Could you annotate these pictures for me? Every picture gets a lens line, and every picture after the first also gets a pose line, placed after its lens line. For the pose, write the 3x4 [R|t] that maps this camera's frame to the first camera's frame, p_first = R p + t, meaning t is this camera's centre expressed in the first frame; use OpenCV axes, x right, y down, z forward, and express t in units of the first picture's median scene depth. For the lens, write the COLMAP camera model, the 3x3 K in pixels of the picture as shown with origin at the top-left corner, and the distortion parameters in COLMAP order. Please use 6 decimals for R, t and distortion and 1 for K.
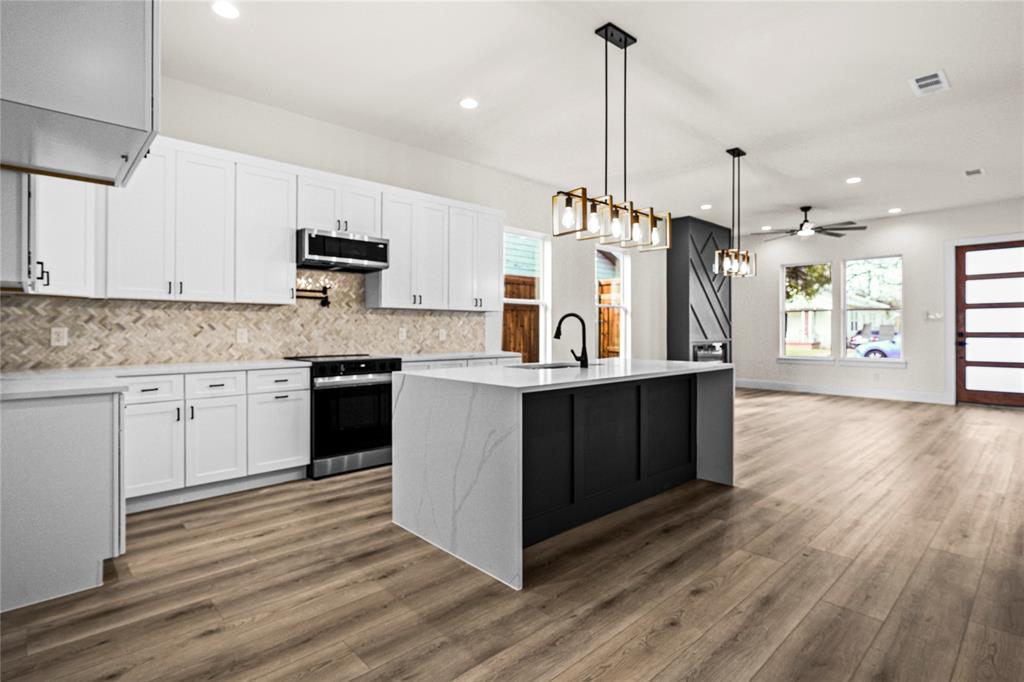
lens RADIAL K [[502.9, 0, 514.2], [0, 502.9, 330.0], [0, 0, 1]] dist [-0.000614, 0.000048]
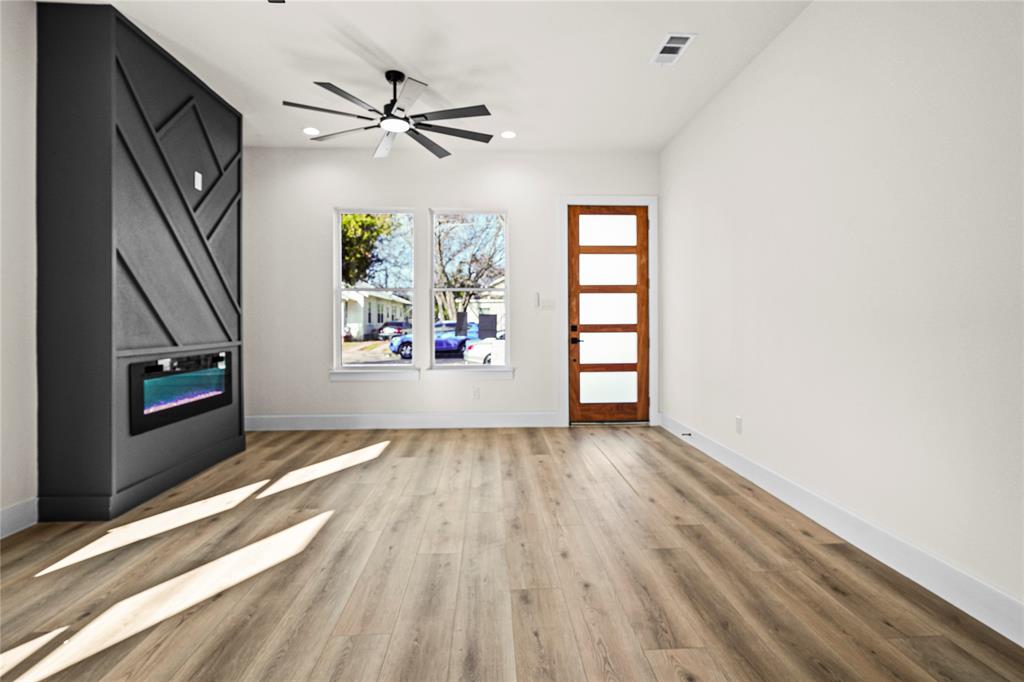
lens RADIAL K [[491.2, 0, 513.6], [0, 491.2, 319.1], [0, 0, 1]] dist [-0.000728, -0.000072]
pose [[0.635082, -0.000458, 0.772445, 0.287136], [0.004770, 0.999983, -0.003329, -0.001944], [-0.772430, 0.005798, 0.635073, 0.615774]]
